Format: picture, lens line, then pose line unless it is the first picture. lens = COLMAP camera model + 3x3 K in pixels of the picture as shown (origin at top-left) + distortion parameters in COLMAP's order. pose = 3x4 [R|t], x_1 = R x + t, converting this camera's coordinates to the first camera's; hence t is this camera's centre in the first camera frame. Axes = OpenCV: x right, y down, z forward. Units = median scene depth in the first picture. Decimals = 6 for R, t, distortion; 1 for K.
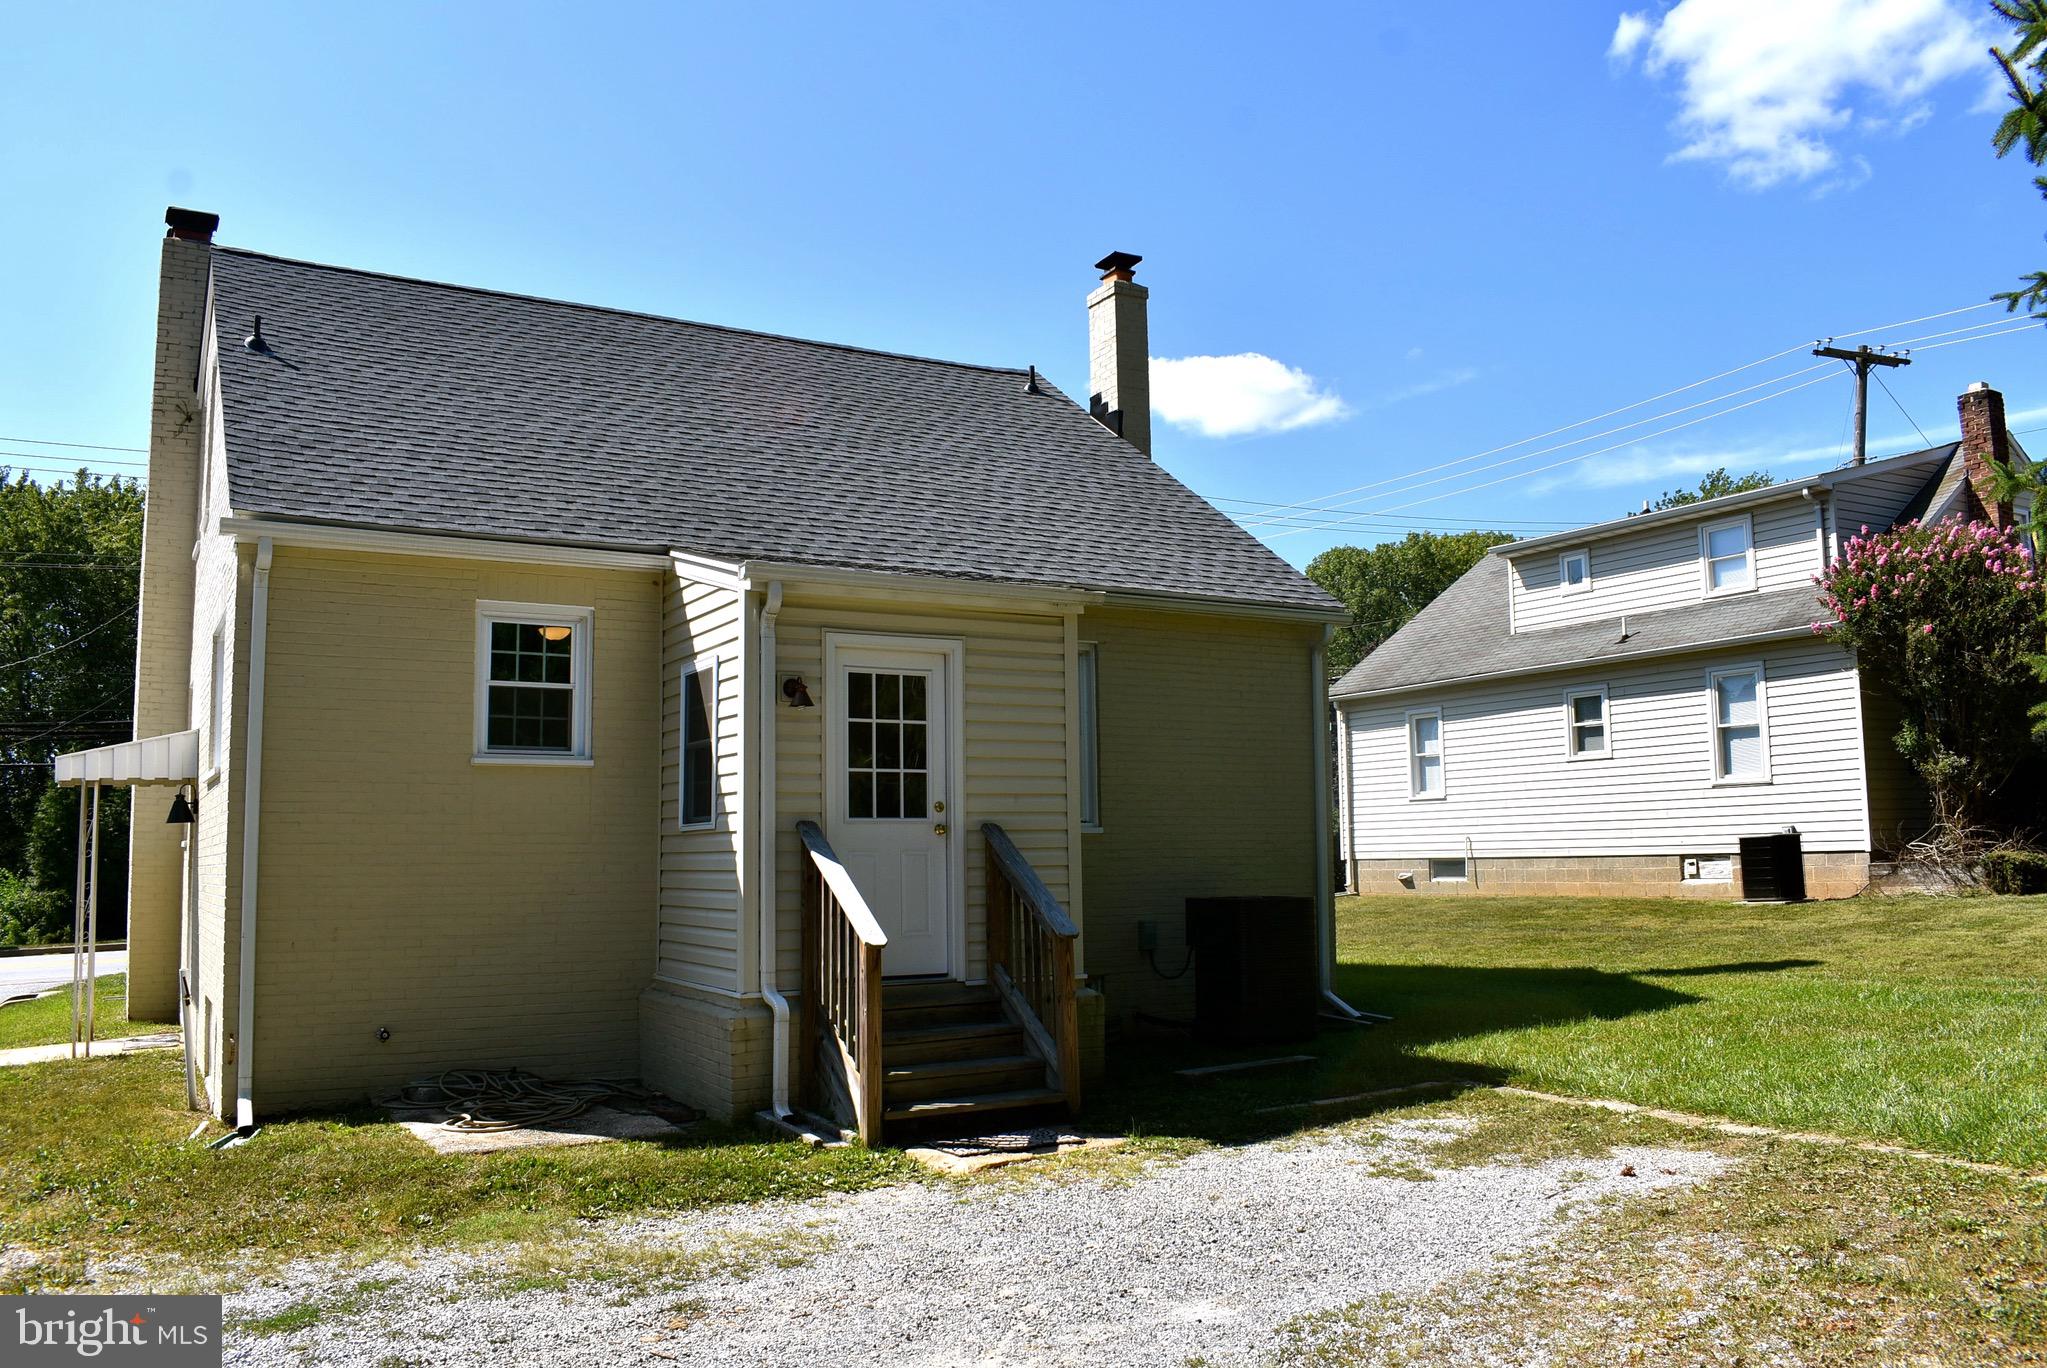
lens RADIAL K [[1609.8, 0, 1023.5], [0, 1609.8, 684.0], [0, 0, 1]] dist [-0.094208, 0.012628]
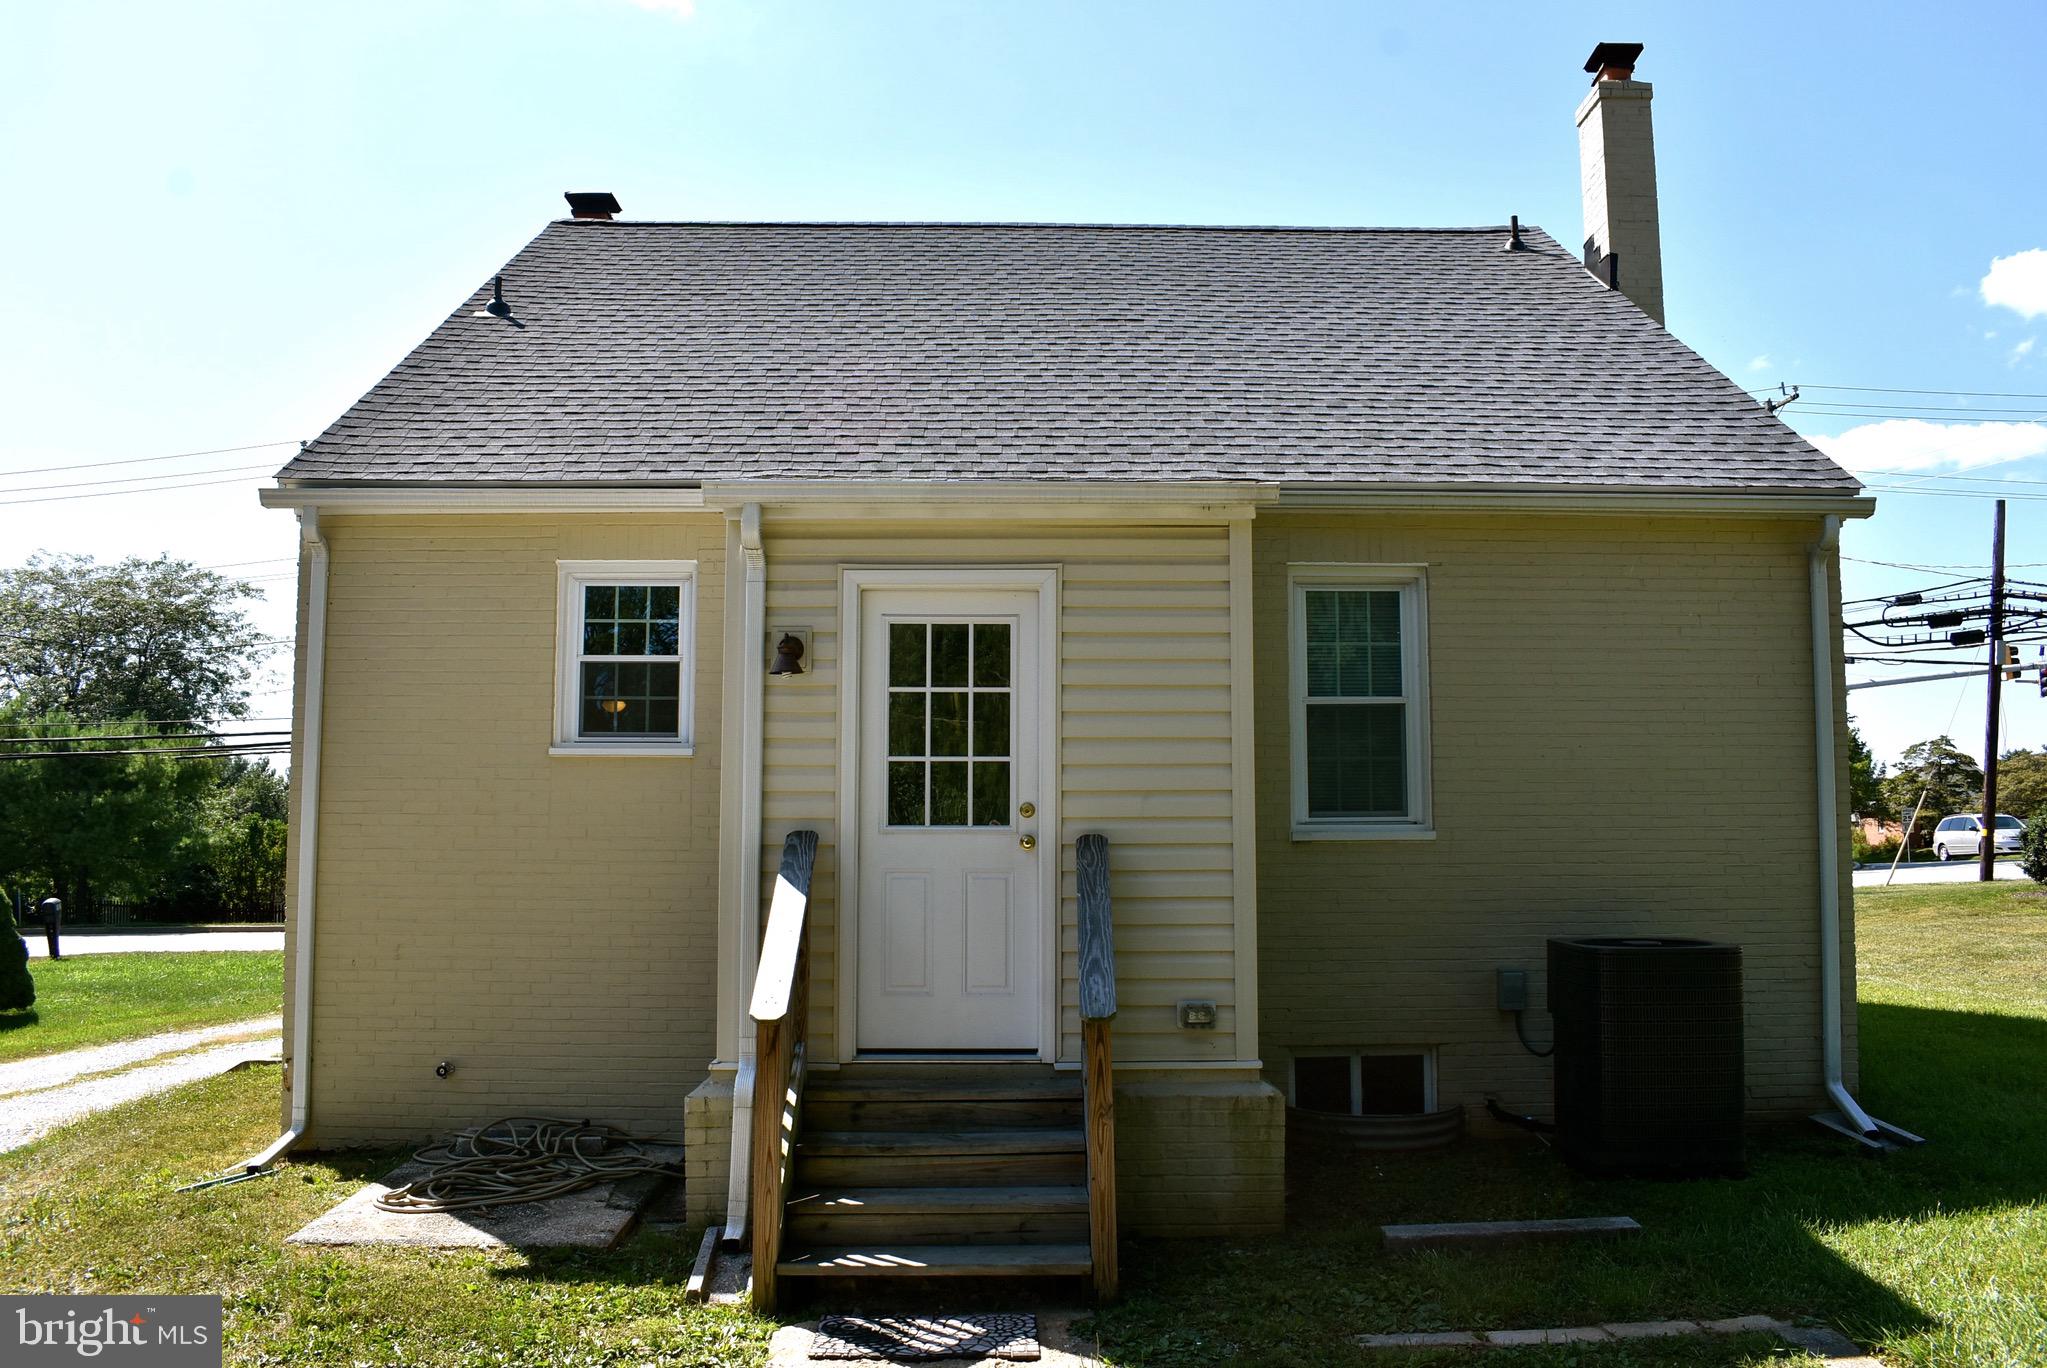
lens RADIAL K [[1602.0, 0, 1023.5], [0, 1602.0, 684.0], [0, 0, 1]] dist [-0.094652, 0.012975]
pose [[0.870017, -0.031484, -0.492015, 0.283849], [0.041016, 0.999122, 0.008592, 0.015374], [0.491312, -0.027656, 0.870544, 0.386641]]
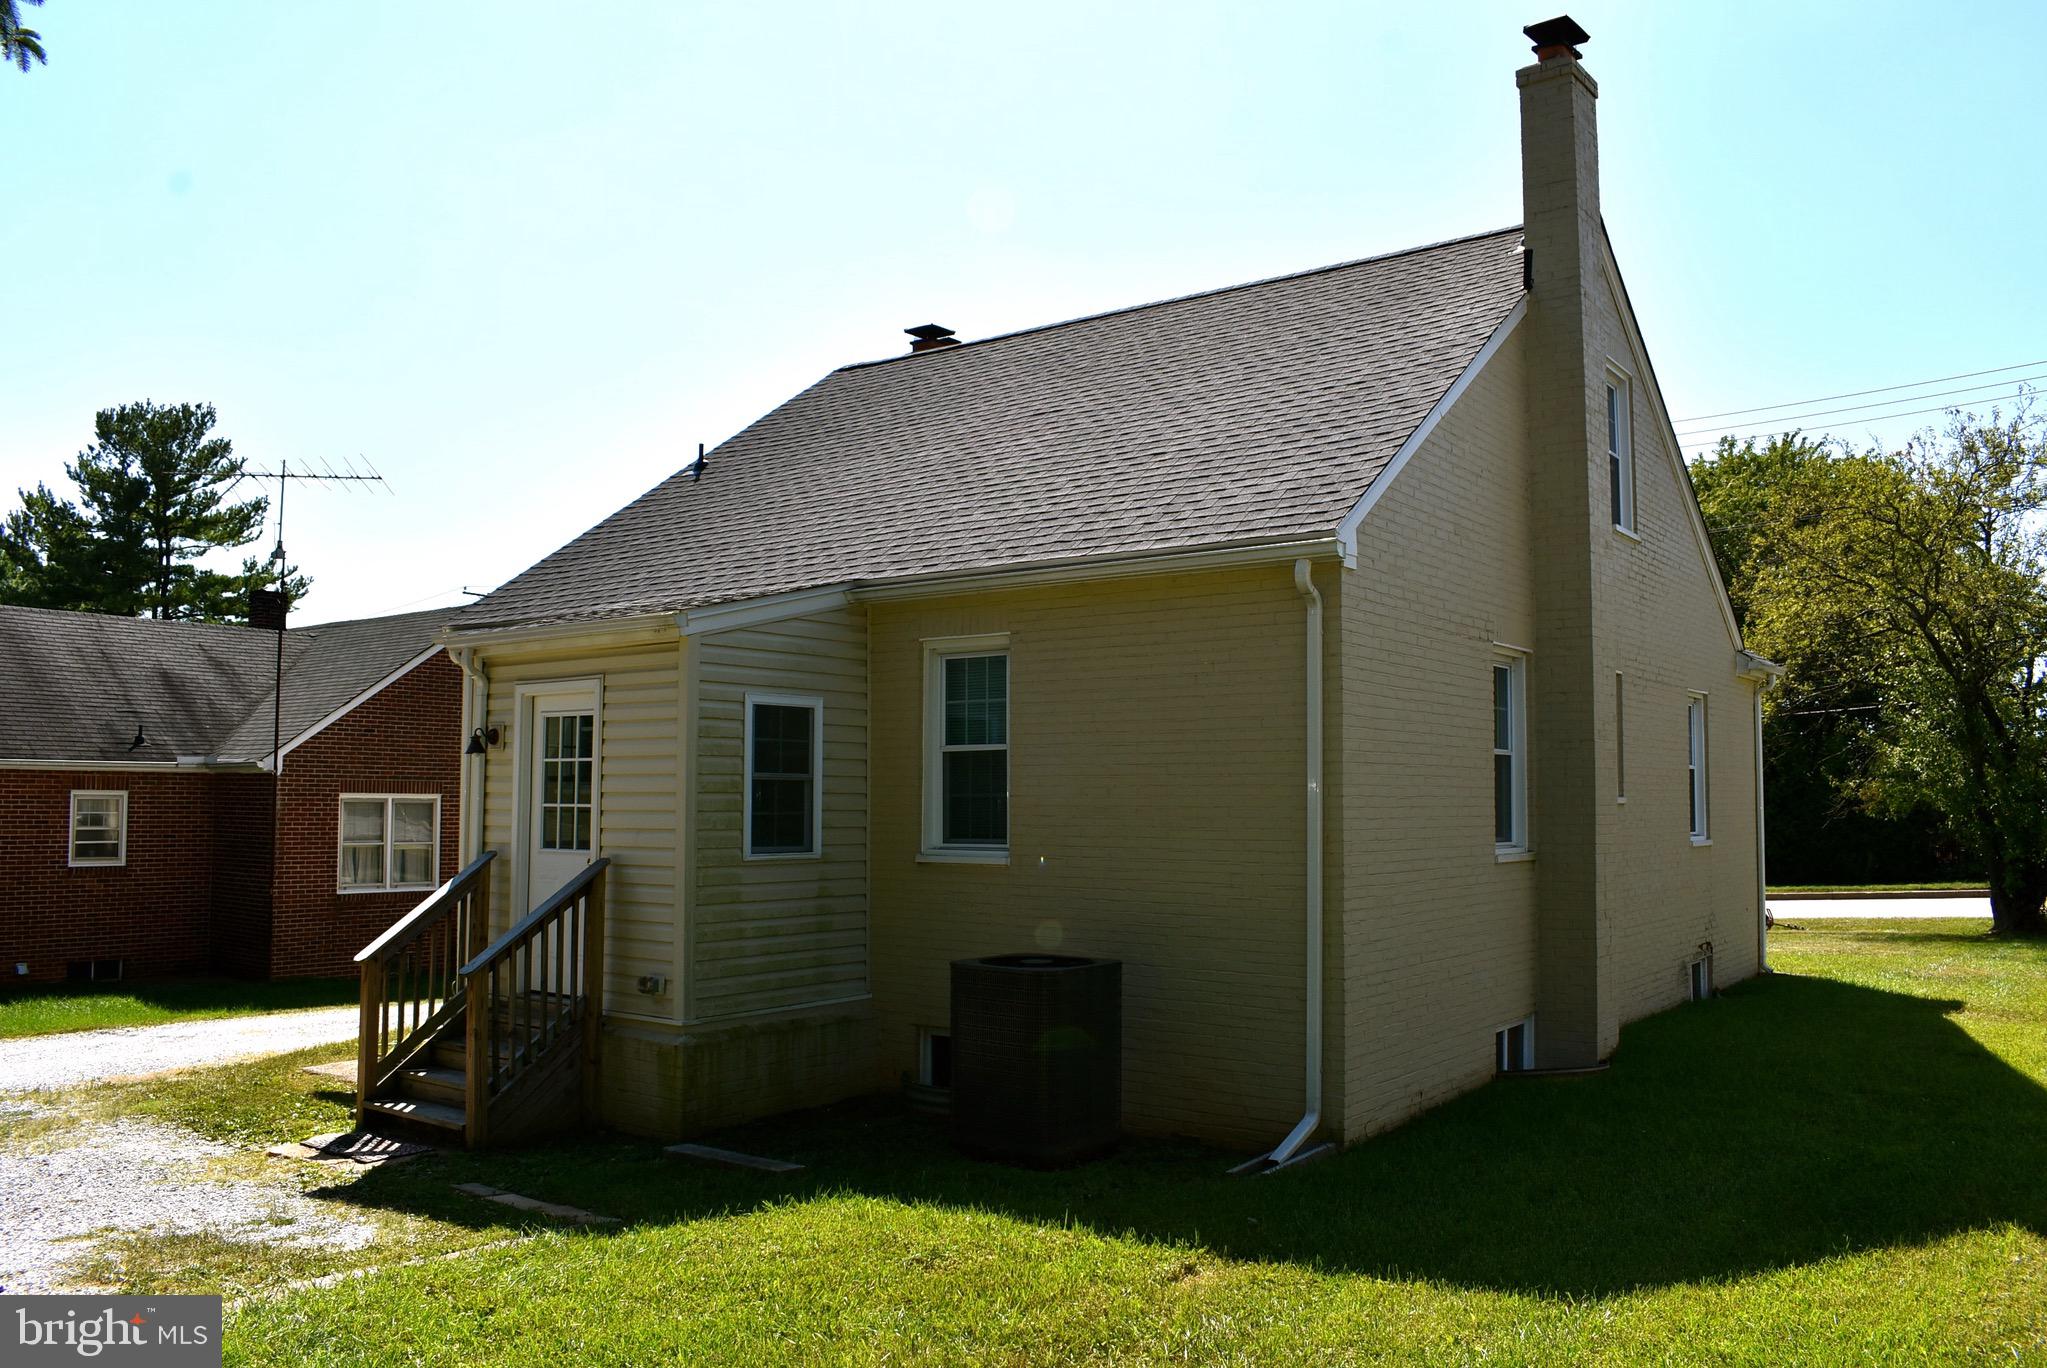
lens RADIAL K [[1562.6, 0, 1002.8], [0, 1562.6, 690.3], [0, 0, 1]] dist [-0.083312, 0.002033]
pose [[0.378822, -0.049221, -0.924160, 0.966890], [0.091678, 0.995669, -0.015449, 0.018955], [0.920917, -0.078873, 0.381694, 0.846906]]
